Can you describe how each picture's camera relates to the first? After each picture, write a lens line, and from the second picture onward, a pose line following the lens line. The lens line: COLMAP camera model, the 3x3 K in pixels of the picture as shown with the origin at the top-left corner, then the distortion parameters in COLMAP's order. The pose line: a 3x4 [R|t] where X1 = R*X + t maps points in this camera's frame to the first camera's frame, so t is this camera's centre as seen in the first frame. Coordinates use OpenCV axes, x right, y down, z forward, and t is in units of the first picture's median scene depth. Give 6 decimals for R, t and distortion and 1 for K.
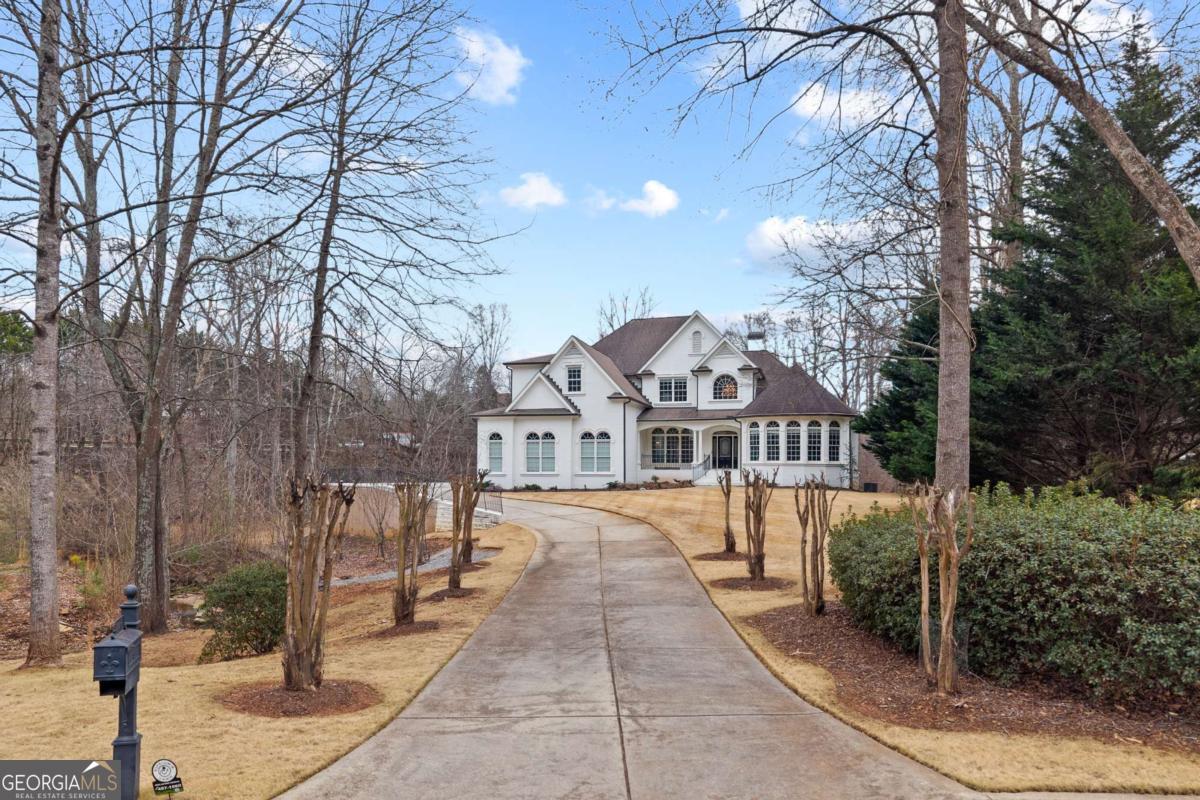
lens RADIAL K [[811.4, 0, 568.4], [0, 811.4, 454.7], [0, 0, 1]] dist [0.044115, -0.001322]
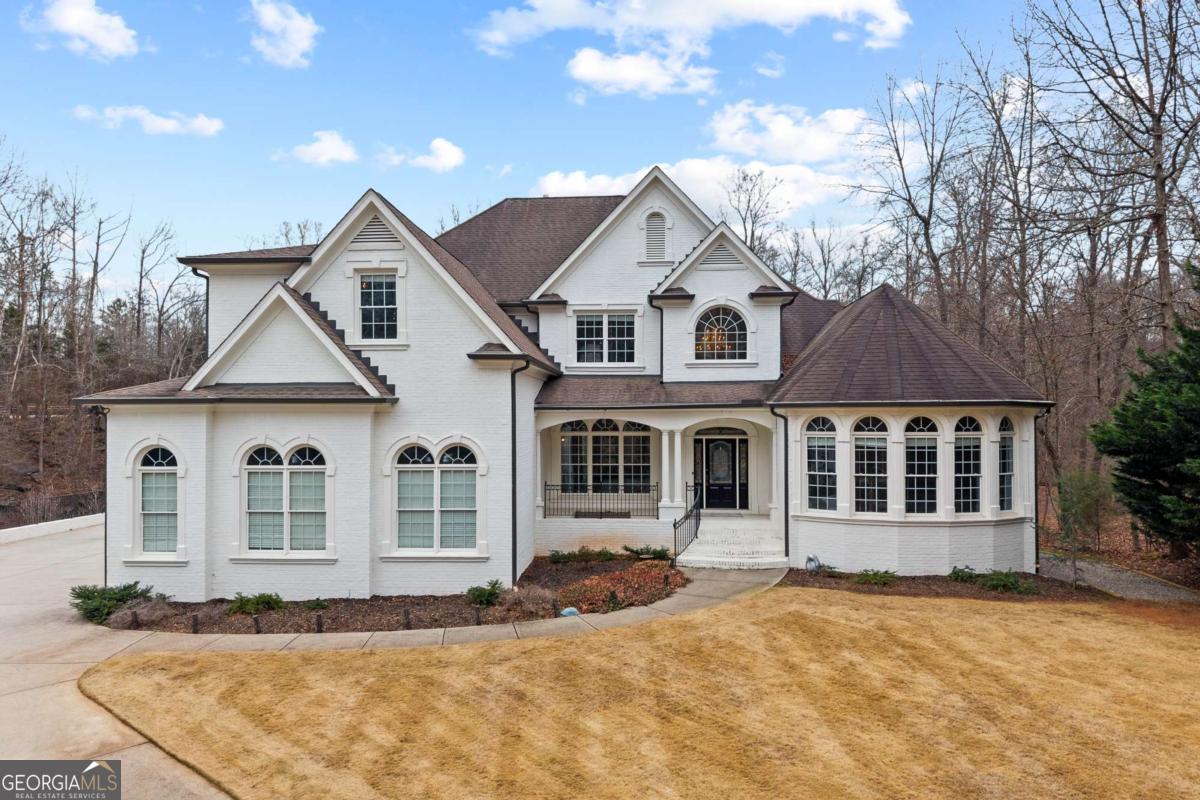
lens RADIAL K [[785.6, 0, 605.7], [0, 785.6, 407.0], [0, 0, 1]] dist [0.046824, -0.094939]
pose [[0.971511, -0.006088, 0.236917, 0.022899], [0.003479, 0.999929, 0.011430, -0.049075], [-0.236970, -0.010280, 0.971463, 0.609257]]
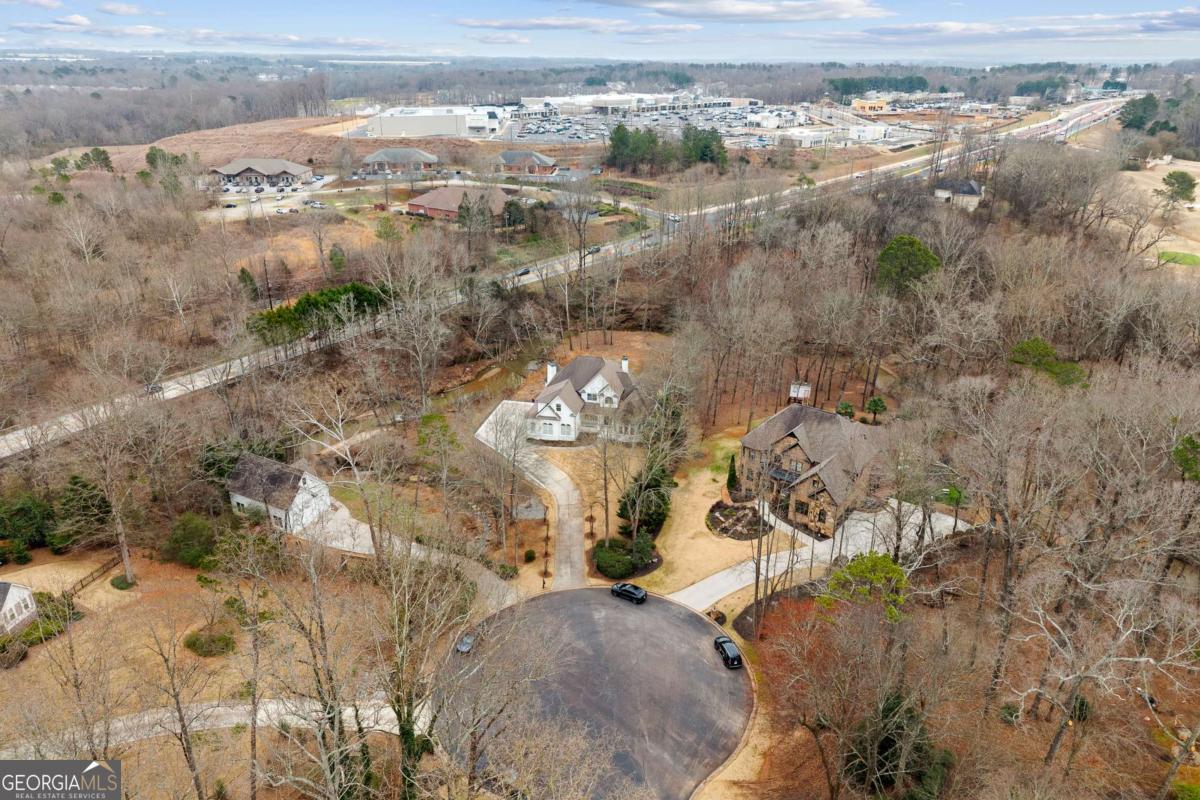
lens RADIAL K [[785.6, 0, 605.7], [0, 785.6, 407.0], [0, 0, 1]] dist [0.046824, -0.094939]
pose [[0.995562, -0.026980, 0.090160, -0.083091], [-0.014614, 0.902084, 0.431312, -1.375288], [-0.092969, -0.430716, 0.897686, -1.680410]]
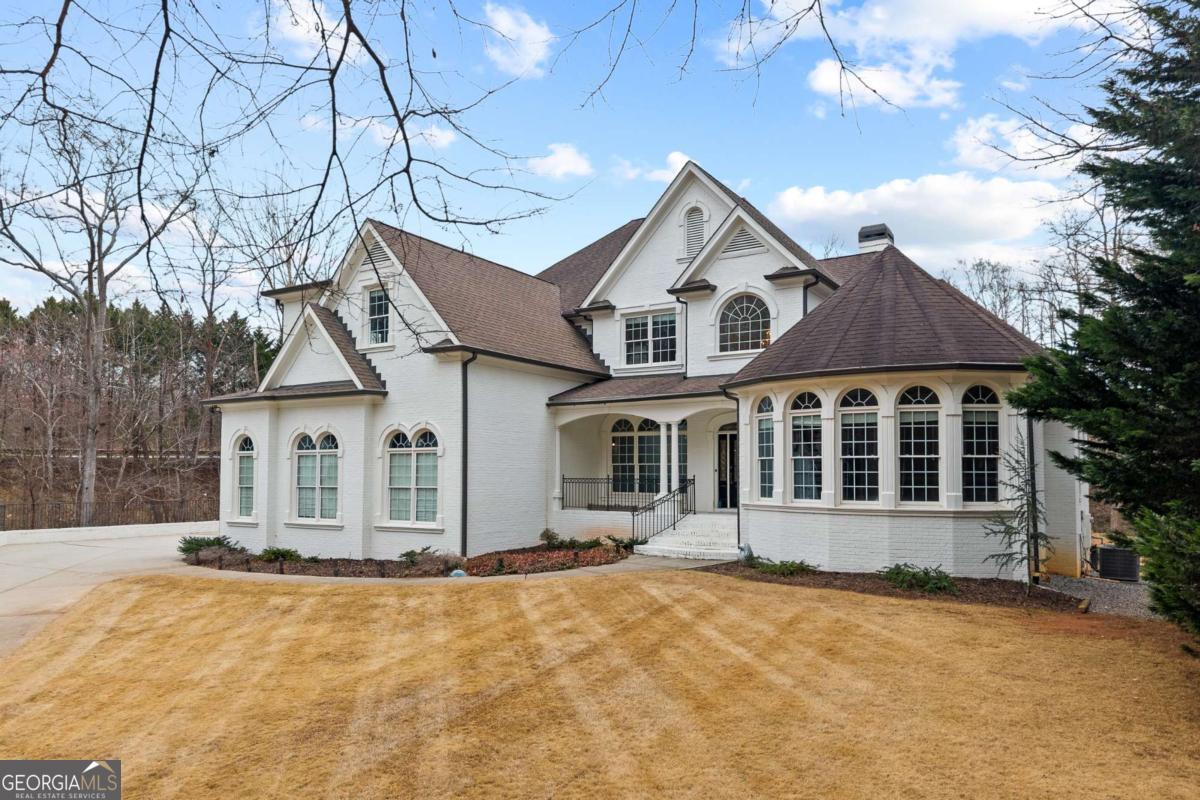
lens RADIAL K [[800.4, 0, 621.8], [0, 800.4, 441.1], [0, 0, 1]] dist [0.007936, 0.000449]
pose [[0.970327, -0.016425, -0.241238, 0.245126], [0.012389, 0.999757, -0.018239, -0.012775], [0.241479, 0.014709, 0.970295, 0.595589]]
